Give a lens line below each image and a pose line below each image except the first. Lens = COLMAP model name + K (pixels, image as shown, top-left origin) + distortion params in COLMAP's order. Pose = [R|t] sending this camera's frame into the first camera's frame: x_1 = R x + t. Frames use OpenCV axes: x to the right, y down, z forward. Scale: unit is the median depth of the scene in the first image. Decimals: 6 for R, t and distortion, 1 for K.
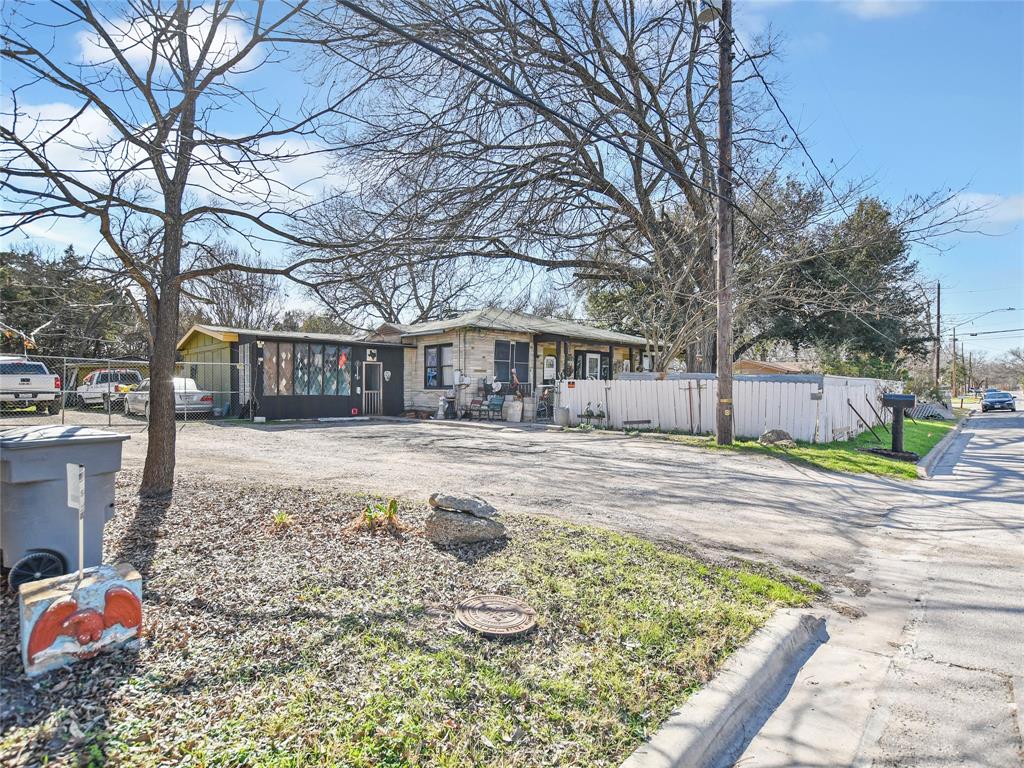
lens RADIAL K [[596.1, 0, 512.0], [0, 596.1, 384.0], [0, 0, 1]] dist [-0.002820, -0.000646]
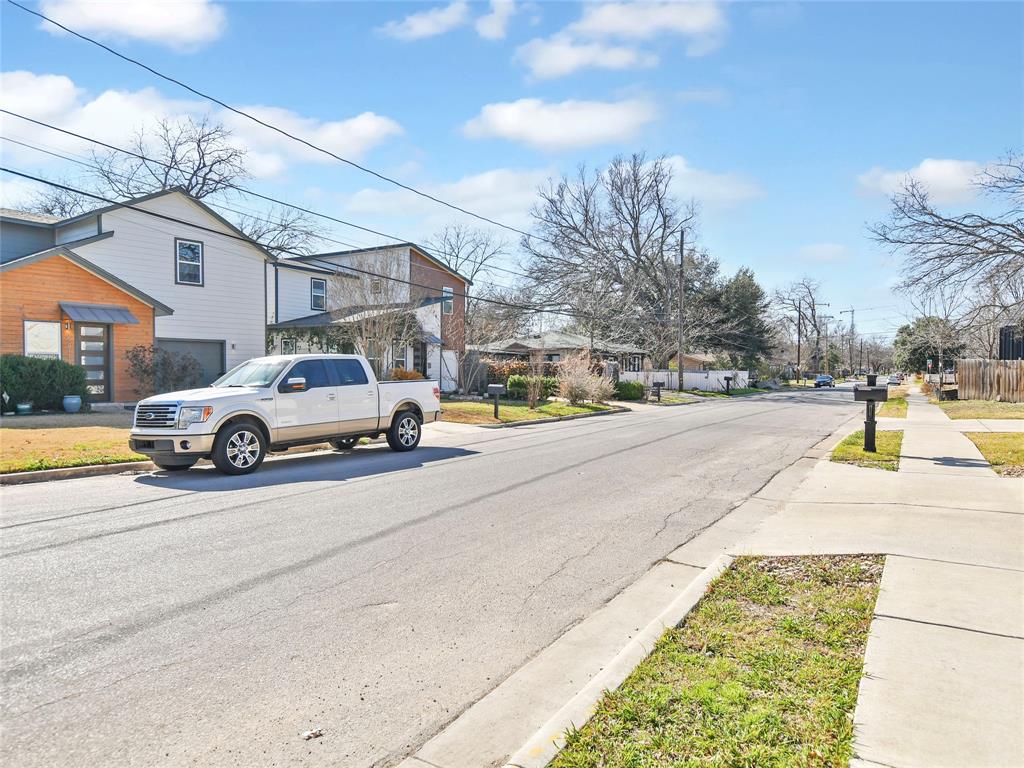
lens RADIAL K [[625.1, 0, 512.0], [0, 625.1, 384.0], [0, 0, 1]] dist [-0.001900, -0.000281]
pose [[0.990573, -0.009097, 0.136685, -0.538235], [0.006112, 0.999734, 0.022243, -0.013427], [-0.136851, -0.021197, 0.990365, -1.190379]]
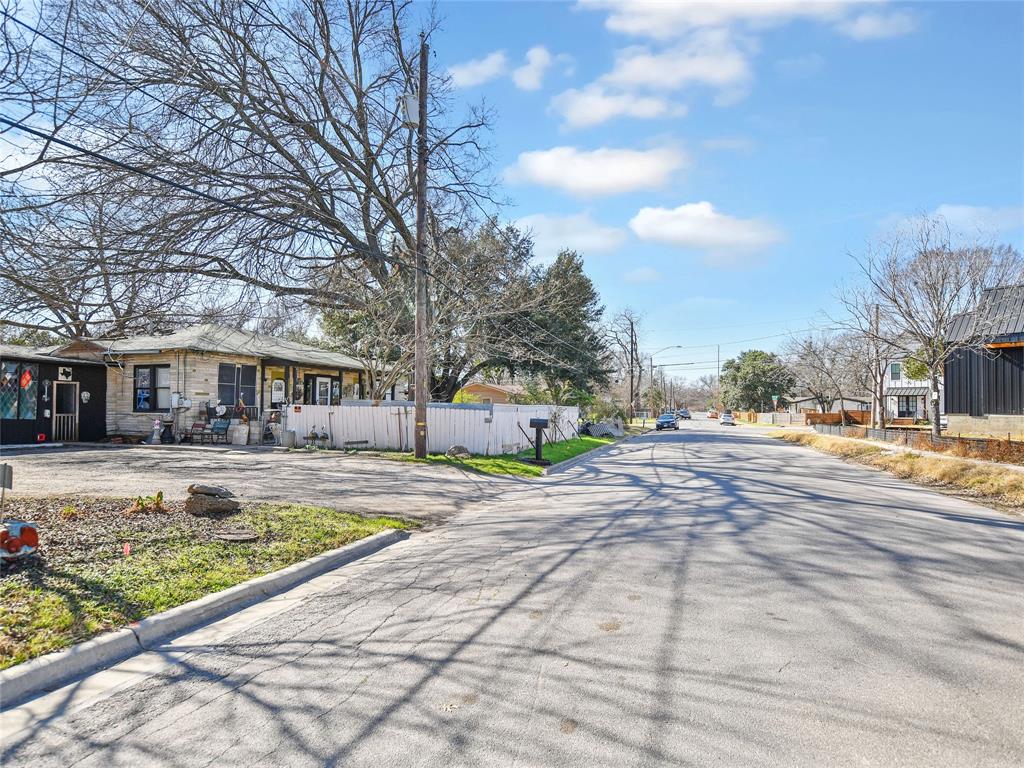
lens RADIAL K [[637.8, 0, 513.6], [0, 637.8, 396.3], [0, 0, 1]] dist [0.005430, 0.002172]
pose [[0.916081, 0.011342, 0.400832, -0.005144], [-0.006361, 0.999885, -0.013755, -0.007096], [-0.400942, 0.010051, 0.916048, -0.172949]]
